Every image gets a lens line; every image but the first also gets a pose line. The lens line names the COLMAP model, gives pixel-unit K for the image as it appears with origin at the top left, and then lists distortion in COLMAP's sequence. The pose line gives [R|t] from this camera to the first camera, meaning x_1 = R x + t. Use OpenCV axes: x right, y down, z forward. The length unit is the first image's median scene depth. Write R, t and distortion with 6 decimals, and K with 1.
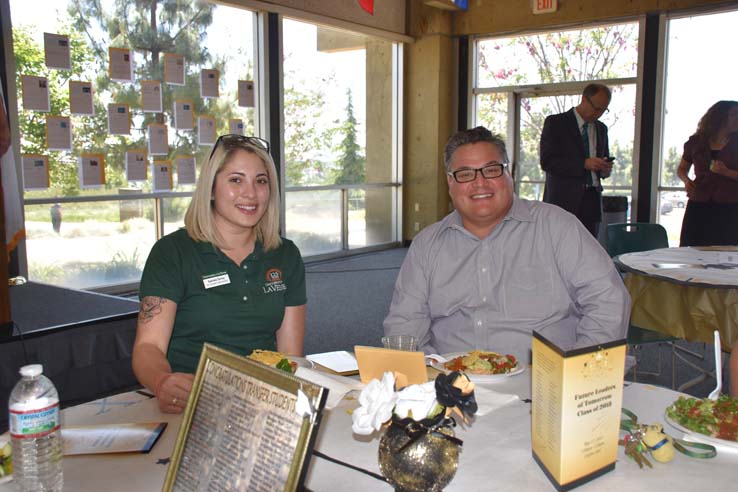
lens RADIAL K [[724.1, 0, 364.9], [0, 724.1, 246.6], [0, 0, 1]] dist [-0.008527, 0.000000]
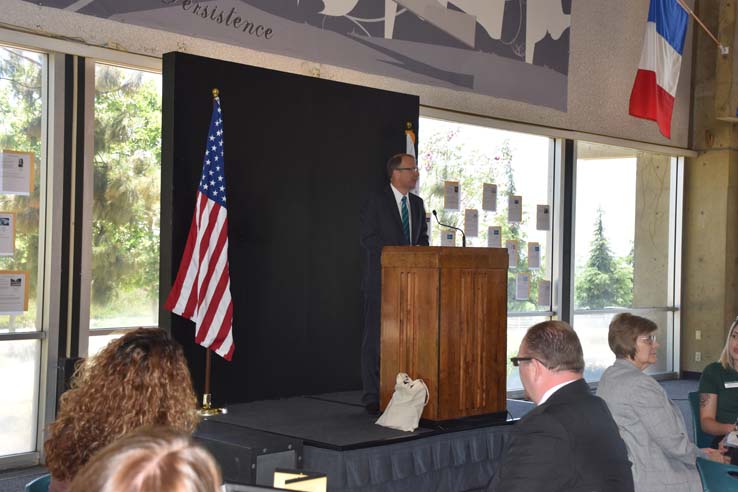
lens RADIAL K [[1075.9, 0, 370.5], [0, 1075.9, 245.5], [0, 0, 1]] dist [0.291028, 0.000000]
pose [[0.994084, 0.025370, -0.105610, -0.193565], [-0.038247, 0.991824, -0.121745, 0.018452], [0.101658, 0.125064, 0.986927, -0.420212]]
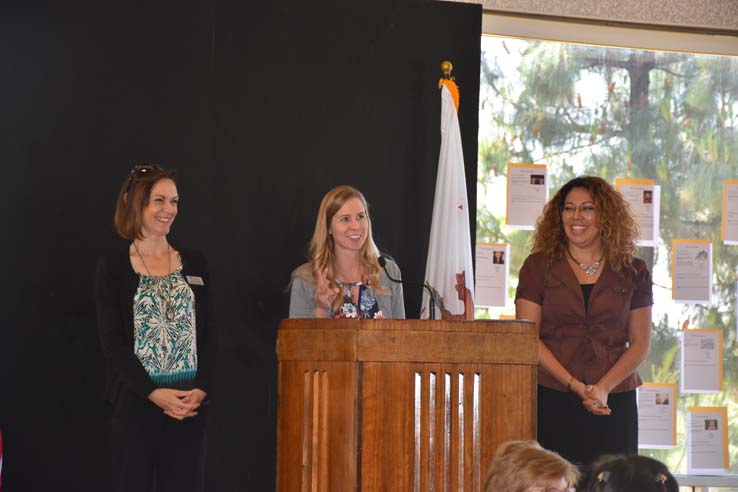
lens RADIAL K [[2777.9, 0, 362.3], [0, 2777.9, 241.4], [0, 0, 1]] dist [1.756971, 0.000000]
pose [[0.941811, 0.013272, -0.335880, 0.094872], [-0.063814, 0.988108, -0.139892, 0.036198], [0.330030, 0.153186, 0.931458, -0.590761]]
